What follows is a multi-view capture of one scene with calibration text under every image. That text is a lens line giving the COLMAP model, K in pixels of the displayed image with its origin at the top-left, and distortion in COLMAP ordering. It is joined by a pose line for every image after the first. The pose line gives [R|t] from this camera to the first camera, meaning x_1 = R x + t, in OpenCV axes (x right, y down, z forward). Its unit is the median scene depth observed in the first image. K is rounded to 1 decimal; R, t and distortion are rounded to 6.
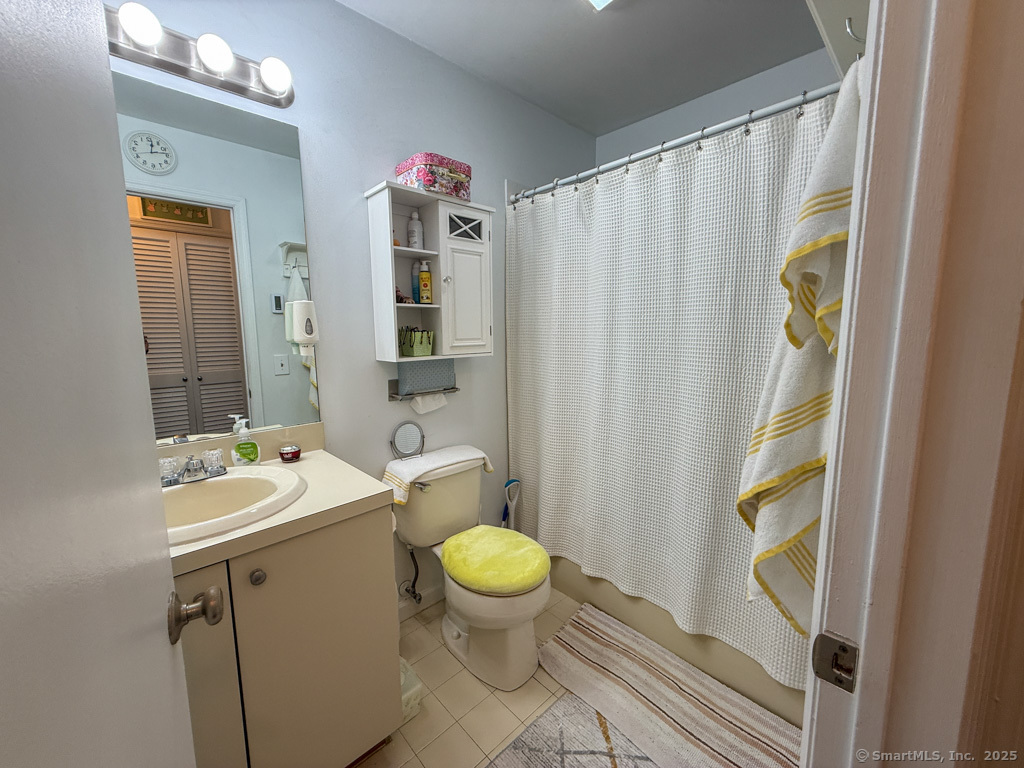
lens RADIAL K [[413.5, 0, 507.1], [0, 413.5, 382.3], [0, 0, 1]] dist [0.000674, 0.000092]
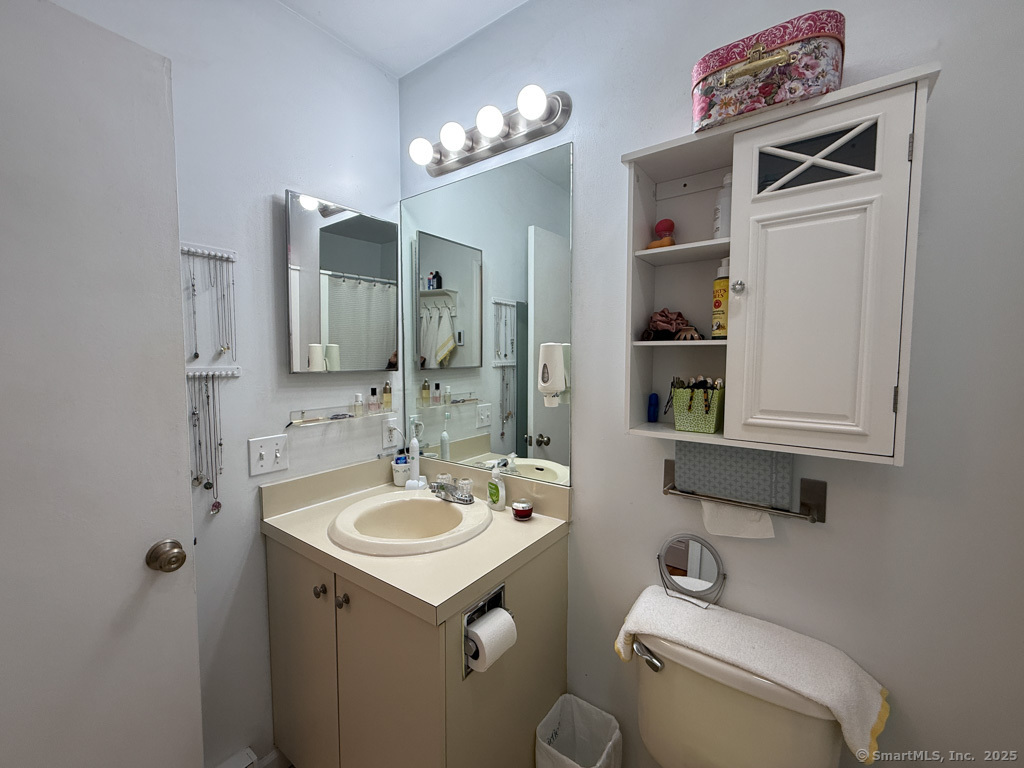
lens RADIAL K [[413.5, 0, 509.7], [0, 413.5, 382.6], [0, 0, 1]] dist [0.000674, 0.000092]
pose [[0.184248, 0.074866, -0.980024, 0.291046], [-0.129221, 0.990285, 0.051356, -0.126512], [0.974348, 0.117178, 0.192133, 0.648034]]
